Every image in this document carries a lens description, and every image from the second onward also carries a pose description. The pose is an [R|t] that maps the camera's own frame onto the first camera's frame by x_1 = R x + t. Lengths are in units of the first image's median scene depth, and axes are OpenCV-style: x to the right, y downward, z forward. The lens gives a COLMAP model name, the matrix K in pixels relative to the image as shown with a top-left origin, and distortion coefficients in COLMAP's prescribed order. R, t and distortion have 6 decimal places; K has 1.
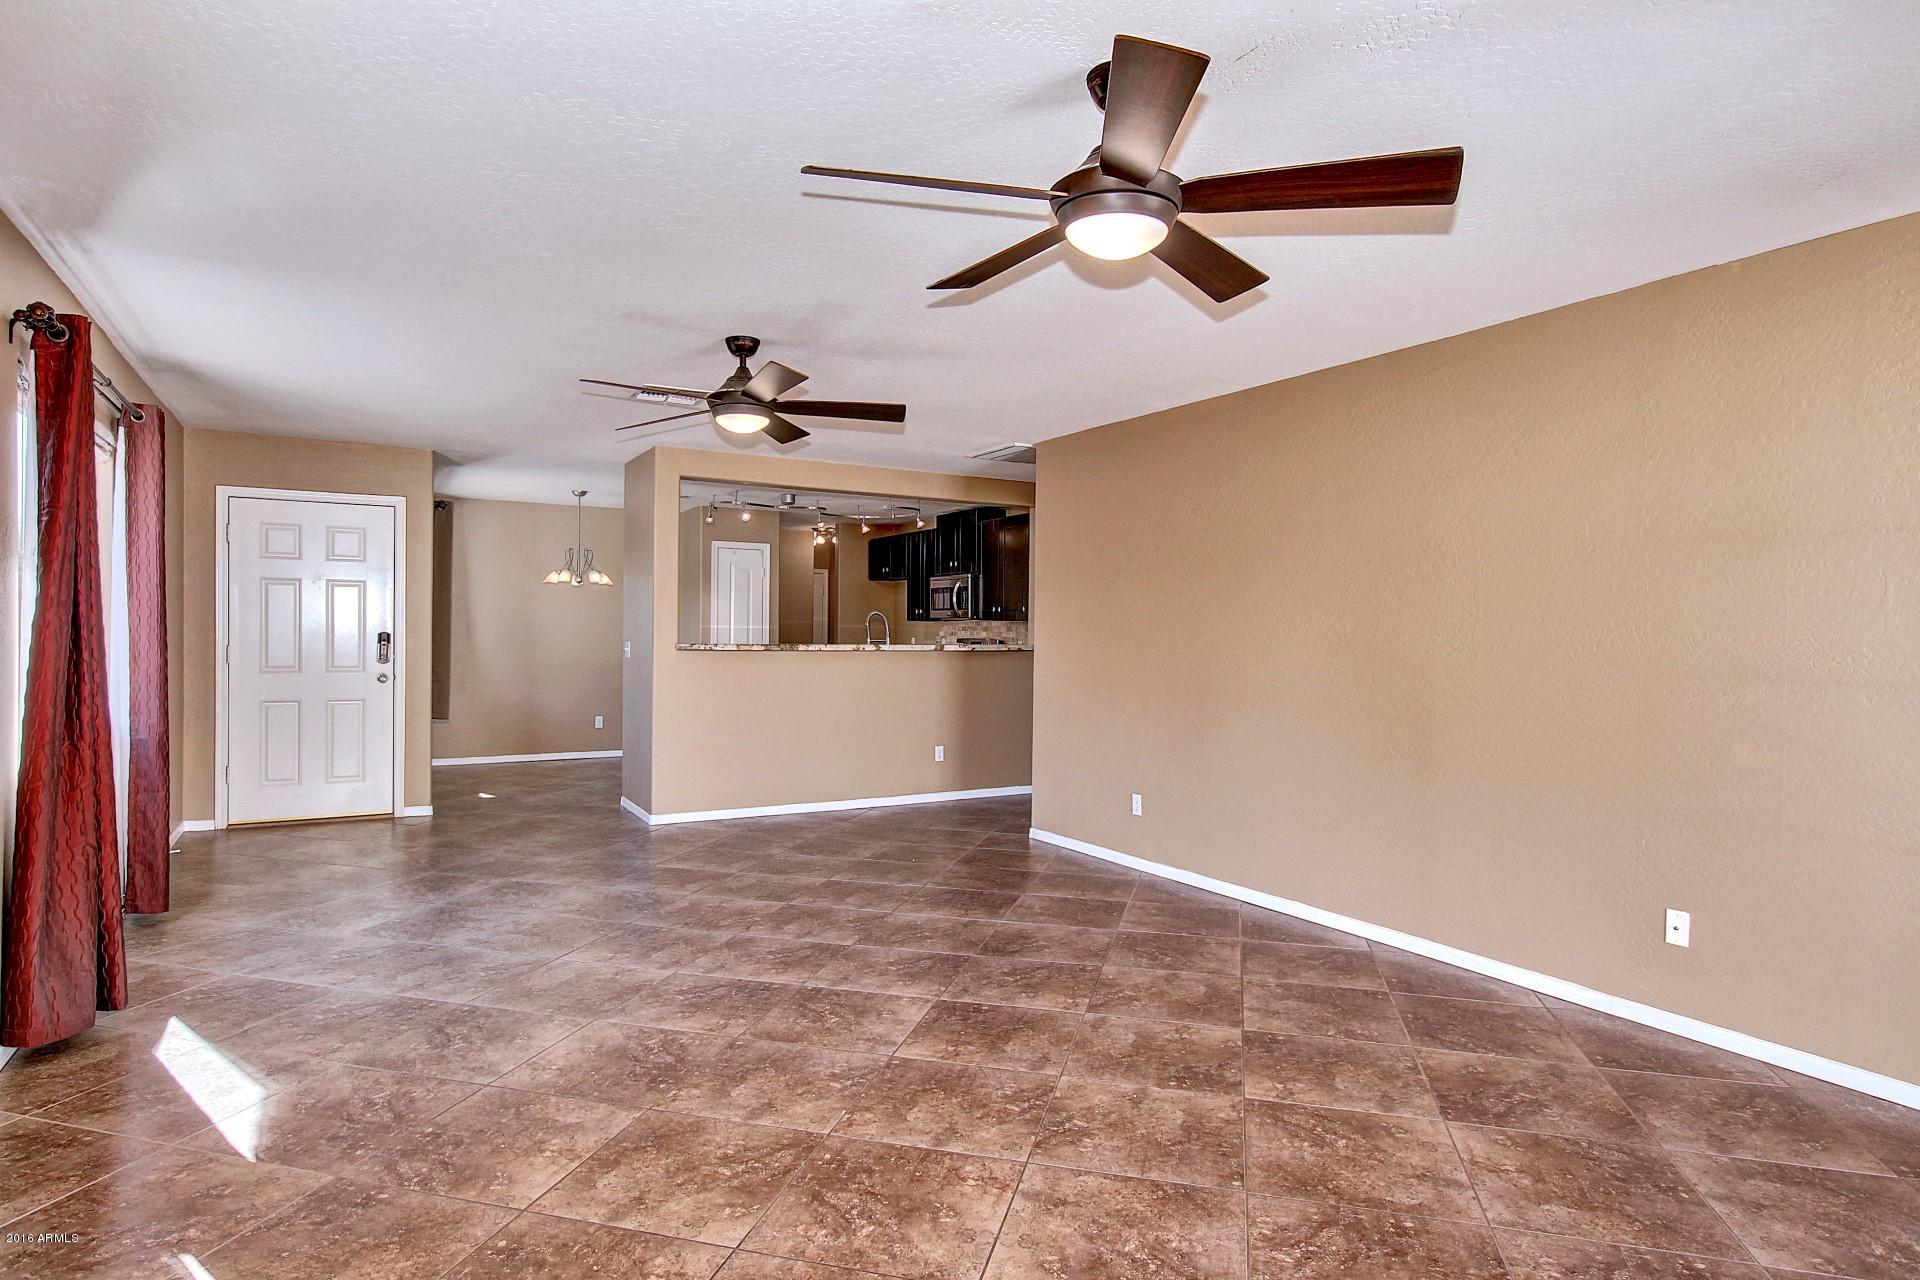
lens RADIAL K [[1042.2, 0, 955.4], [0, 1042.2, 647.9], [0, 0, 1]] dist [-0.009864, 0.002781]
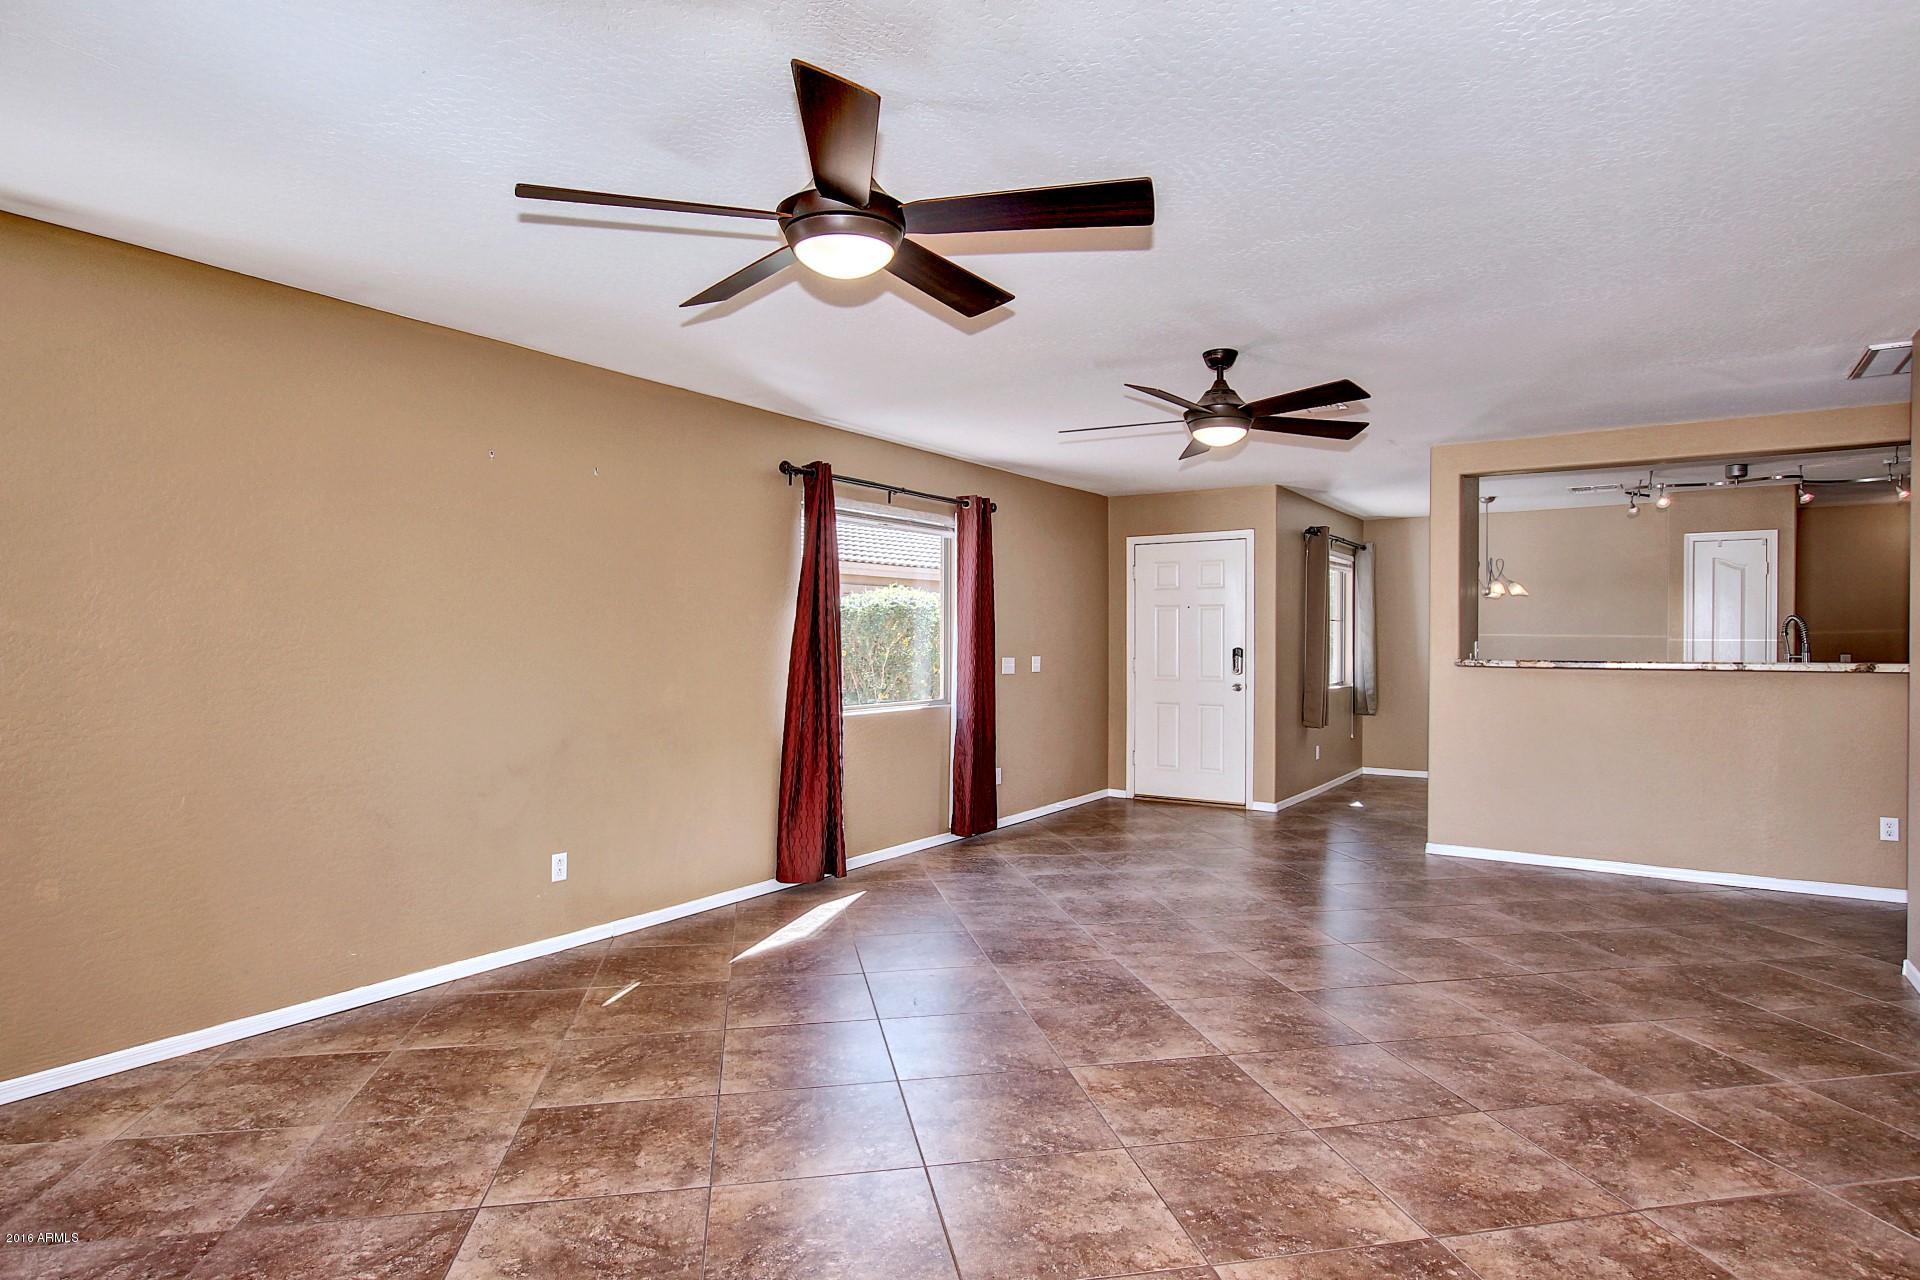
lens RADIAL K [[1042.2, 0, 951.6], [0, 1042.2, 630.2], [0, 0, 1]] dist [-0.009864, 0.002781]
pose [[0.435707, -0.019724, -0.899873, 0.585179], [-0.012101, 0.999541, -0.027768, 0.002876], [0.900007, 0.022988, 0.435268, 0.339033]]
